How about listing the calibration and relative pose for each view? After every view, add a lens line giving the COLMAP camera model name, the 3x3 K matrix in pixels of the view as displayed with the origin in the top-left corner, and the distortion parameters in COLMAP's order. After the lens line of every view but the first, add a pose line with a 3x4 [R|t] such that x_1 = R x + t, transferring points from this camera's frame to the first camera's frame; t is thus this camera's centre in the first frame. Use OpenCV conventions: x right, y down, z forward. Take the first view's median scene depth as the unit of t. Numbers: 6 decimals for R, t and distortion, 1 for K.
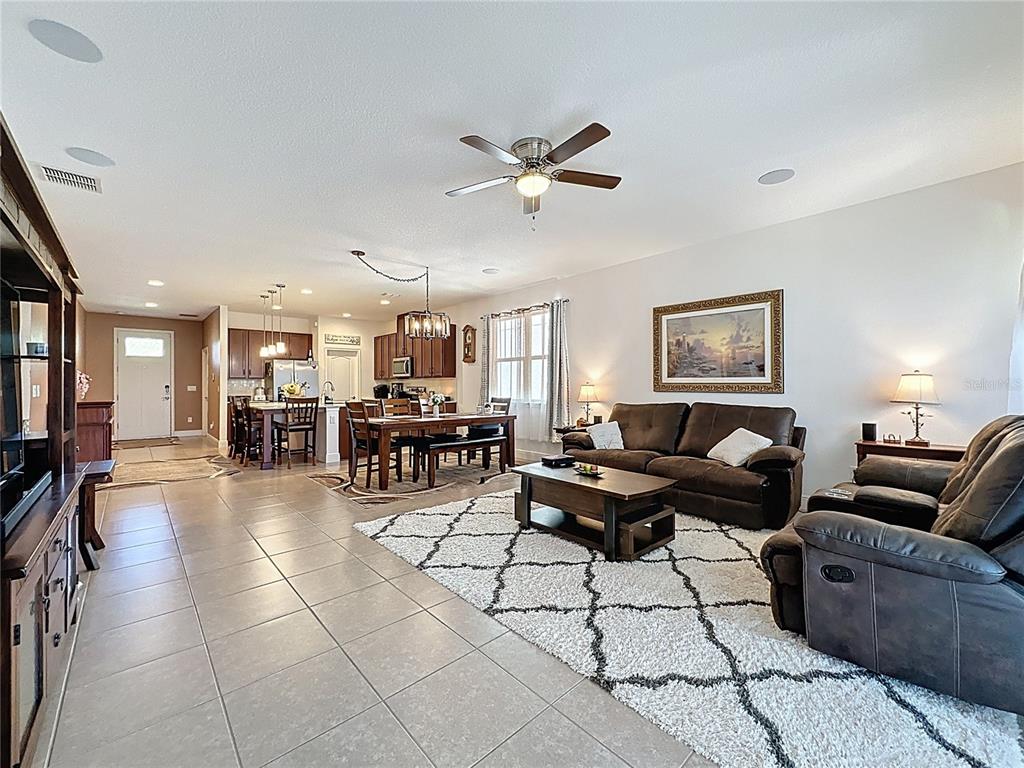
lens RADIAL K [[413.5, 0, 514.6], [0, 413.5, 384.0], [0, 0, 1]] dist [-0.004495, 0.000351]
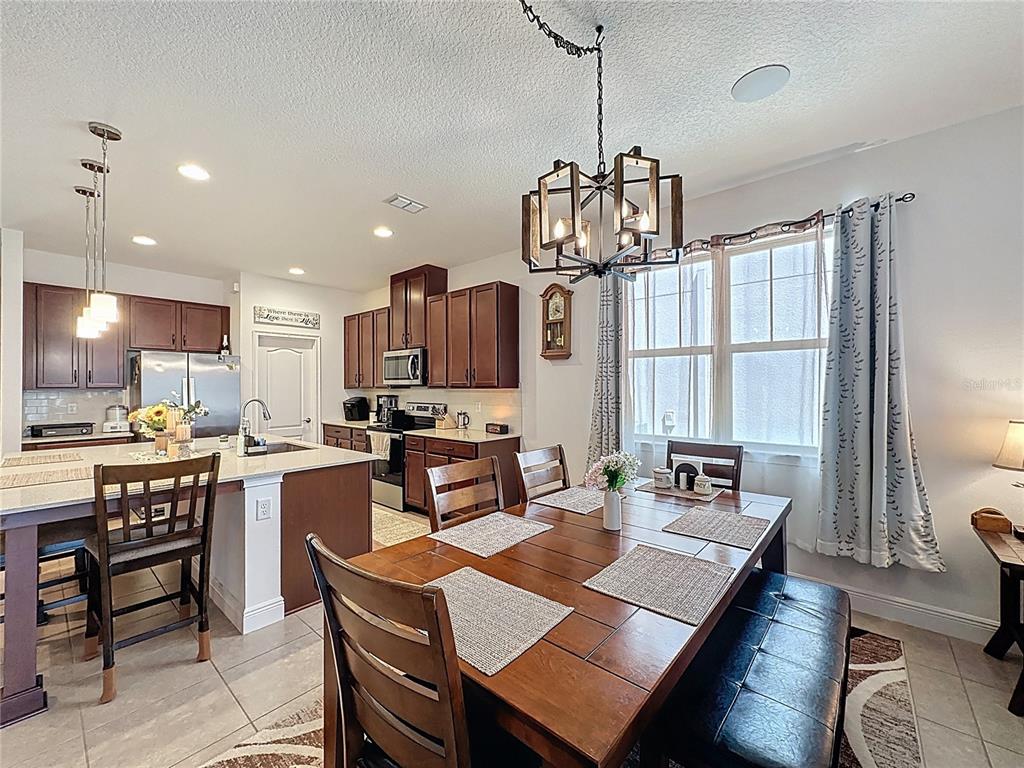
lens RADIAL K [[413.5, 0, 515.0], [0, 413.5, 384.4], [0, 0, 1]] dist [-0.004495, 0.000351]
pose [[0.993370, 0.000850, 0.114956, -0.276603], [-0.000500, 0.999995, -0.003073, -0.024874], [-0.114958, 0.002995, 0.993366, 0.647886]]
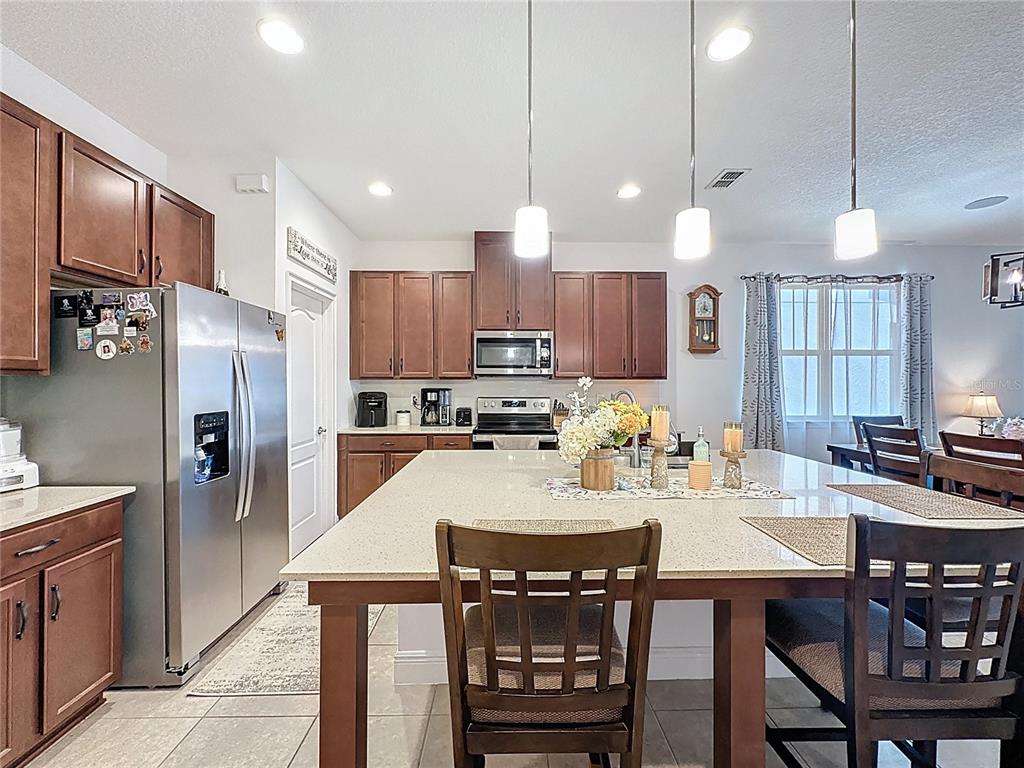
lens RADIAL K [[413.5, 0, 510.1], [0, 413.5, 385.2], [0, 0, 1]] dist [-0.004495, 0.000351]
pose [[0.667465, -0.000958, 0.744640, -0.885305], [-0.004956, 0.999971, 0.005729, -0.013584], [-0.744624, -0.007514, 0.667442, 1.048777]]
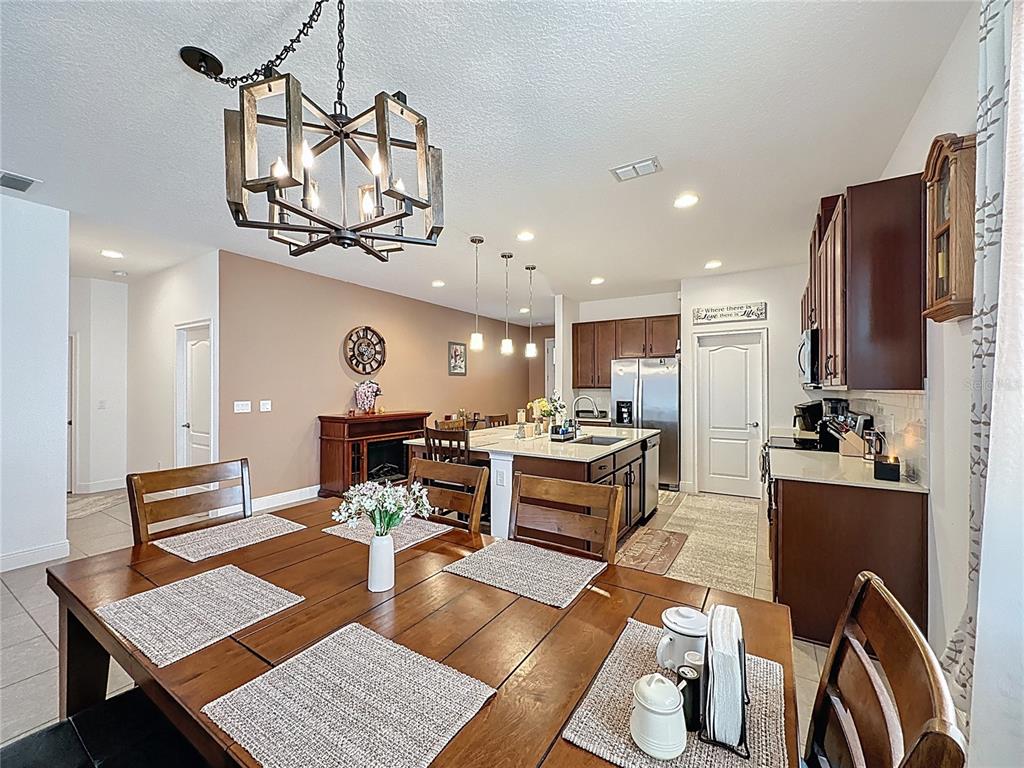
lens RADIAL K [[413.5, 0, 509.9], [0, 413.5, 387.4], [0, 0, 1]] dist [-0.004495, 0.000351]
pose [[0.263576, 0.002660, -0.964635, 0.036673], [0.001286, 0.999994, 0.003109, -0.023616], [0.964638, -0.002060, 0.263571, 0.935594]]
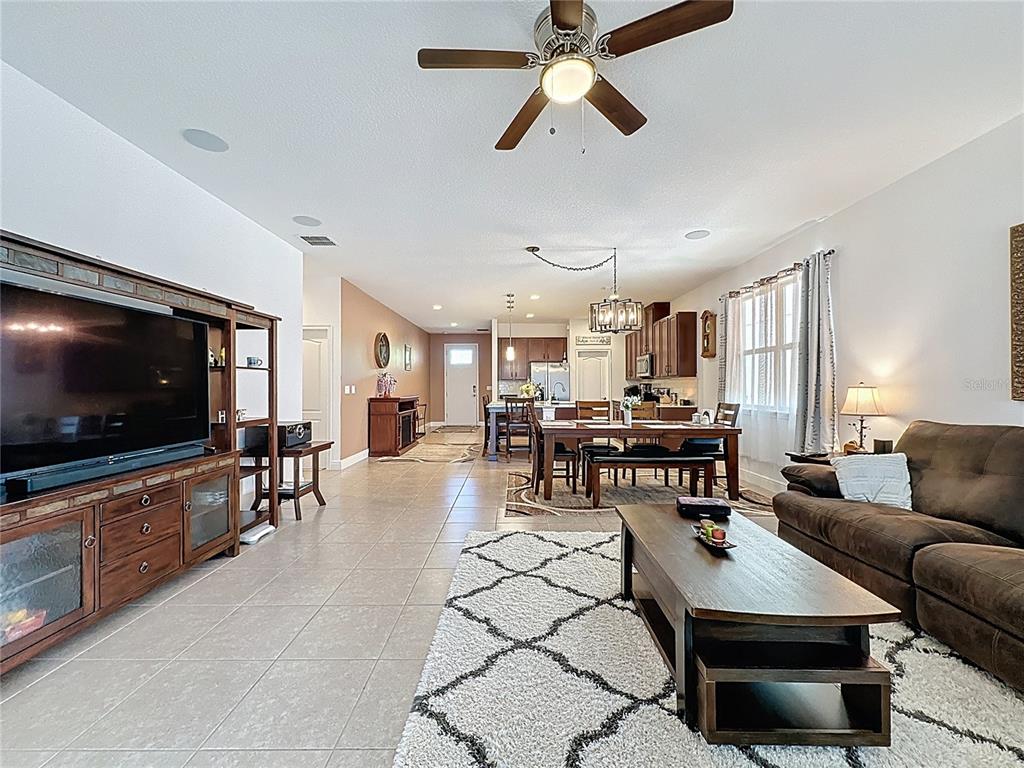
lens RADIAL K [[413.5, 0, 512.9], [0, 413.5, 385.4], [0, 0, 1]] dist [-0.004495, 0.000351]
pose [[0.735178, 0.001113, -0.677873, 0.192906], [0.000561, 0.999997, 0.002250, -0.000975], [0.677874, -0.002034, 0.735175, 0.206828]]
